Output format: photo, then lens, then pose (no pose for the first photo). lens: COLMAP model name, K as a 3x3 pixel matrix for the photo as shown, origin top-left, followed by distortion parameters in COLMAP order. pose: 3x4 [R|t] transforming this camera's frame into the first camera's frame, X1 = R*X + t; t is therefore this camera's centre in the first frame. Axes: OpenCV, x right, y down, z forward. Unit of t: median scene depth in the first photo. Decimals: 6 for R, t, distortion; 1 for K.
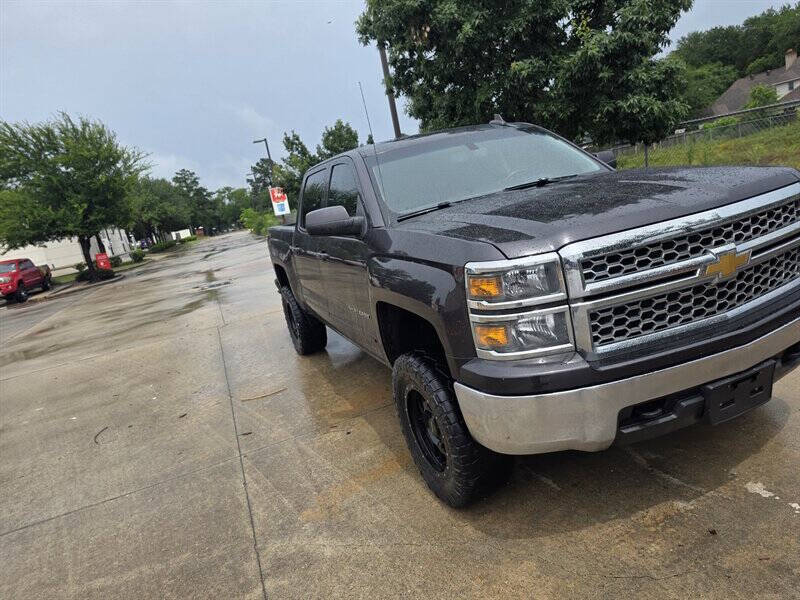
lens RADIAL K [[533.5, 0, 406.8], [0, 533.5, 298.5], [0, 0, 1]] dist [0.062782, -0.059132]
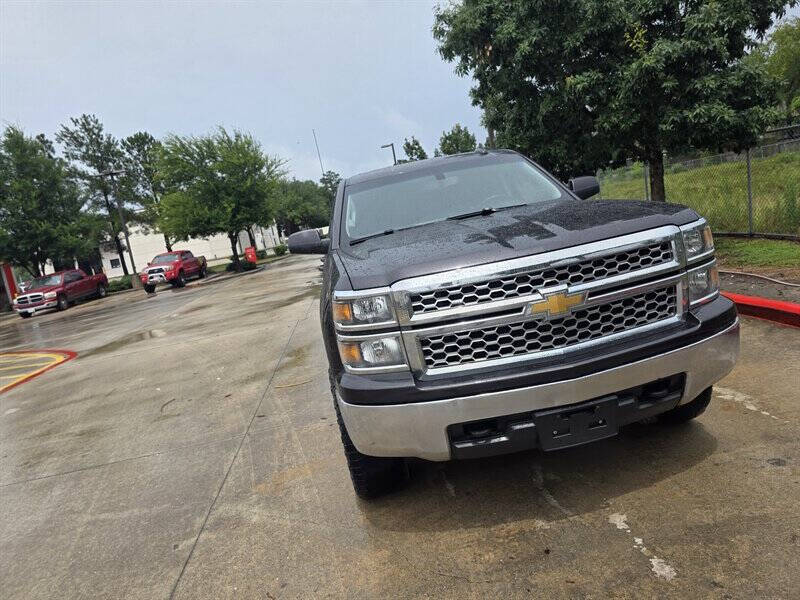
lens RADIAL K [[528.9, 0, 397.0], [0, 528.9, 288.3], [0, 0, 1]] dist [0.065038, -0.063409]
pose [[0.966418, 0.048355, -0.252384, 0.128730], [-0.052247, 0.998596, -0.008736, -0.015866], [0.251608, 0.021628, 0.967588, -0.028052]]
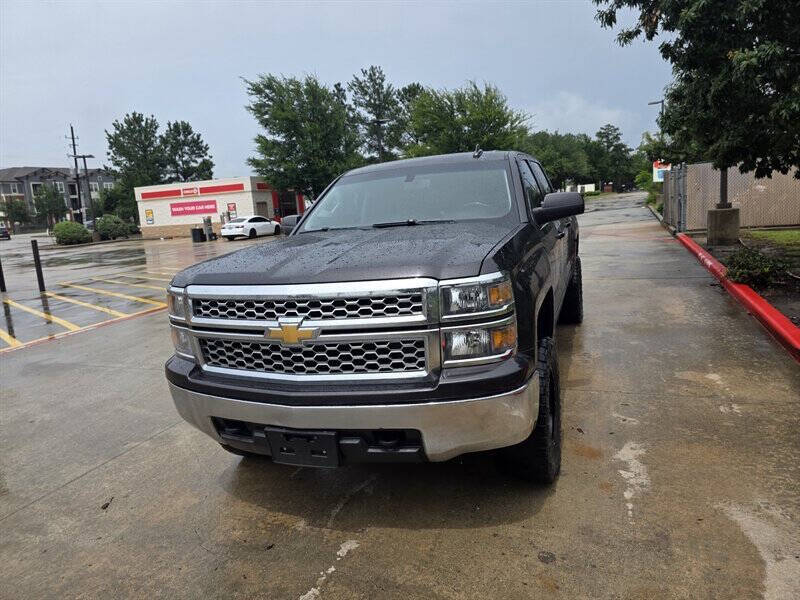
lens RADIAL K [[524.0, 0, 417.3], [0, 524.0, 286.4], [0, 0, 1]] dist [0.060465, -0.056162]
pose [[0.753047, 0.232987, -0.615335, 0.343339], [-0.195221, 0.972212, 0.129201, -0.084454], [0.628338, 0.022832, 0.777605, 0.068853]]
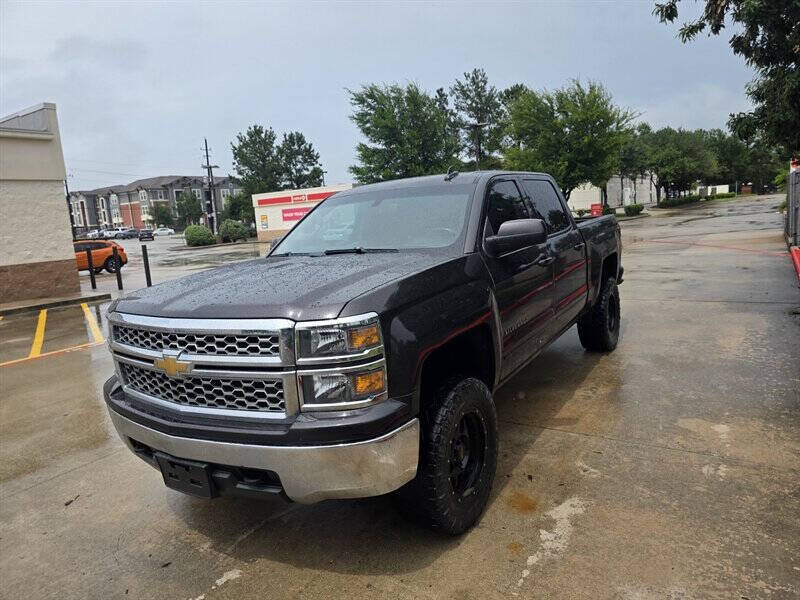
lens RADIAL K [[525.4, 0, 410.2], [0, 525.4, 295.8], [0, 0, 1]] dist [0.060964, -0.056816]
pose [[0.599824, 0.262343, -0.755902, 0.411283], [-0.194721, 0.964180, 0.180113, -0.123429], [0.776076, 0.039154, 0.629422, 0.156108]]
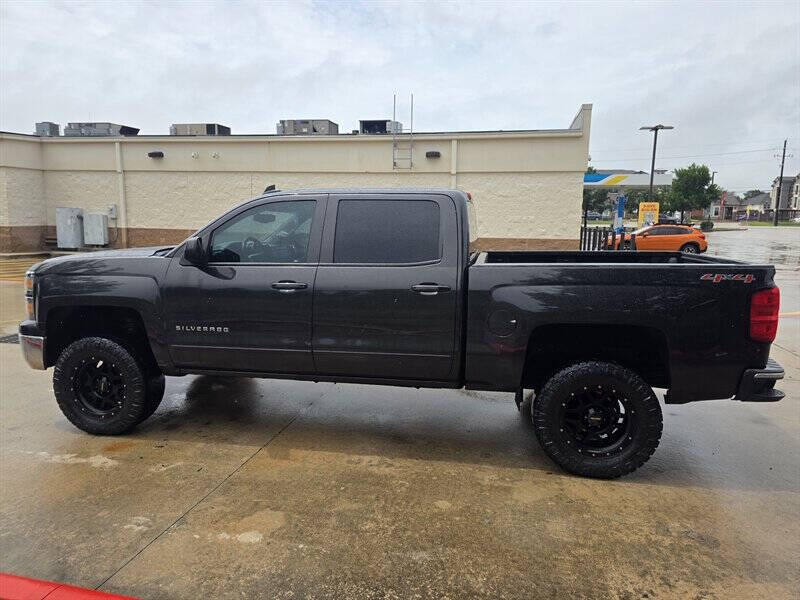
lens RADIAL K [[533.5, 0, 406.8], [0, 533.5, 298.5], [0, 0, 1]] dist [0.062782, -0.059132]
pose [[-0.508755, 0.304042, -0.805436, 0.439115], [-0.085533, 0.913082, 0.398705, -0.265187], [0.856652, 0.271735, -0.438529, 0.800196]]
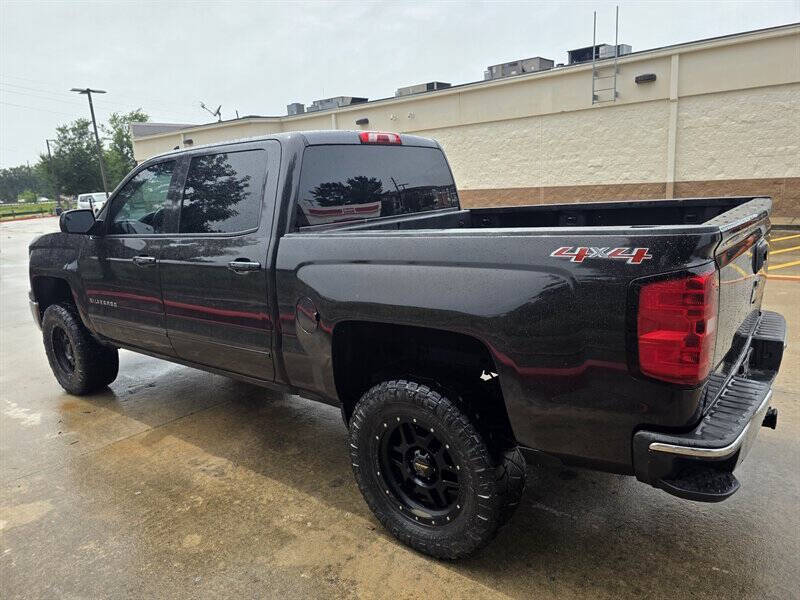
lens RADIAL K [[541.8, 0, 399.0], [0, 541.8, 301.6], [0, 0, 1]] dist [0.063251, -0.070370]
pose [[-0.833417, 0.341471, -0.434528, 0.164124], [0.115955, 0.876814, 0.466639, -0.232433], [0.540344, 0.338519, -0.770346, 0.945719]]
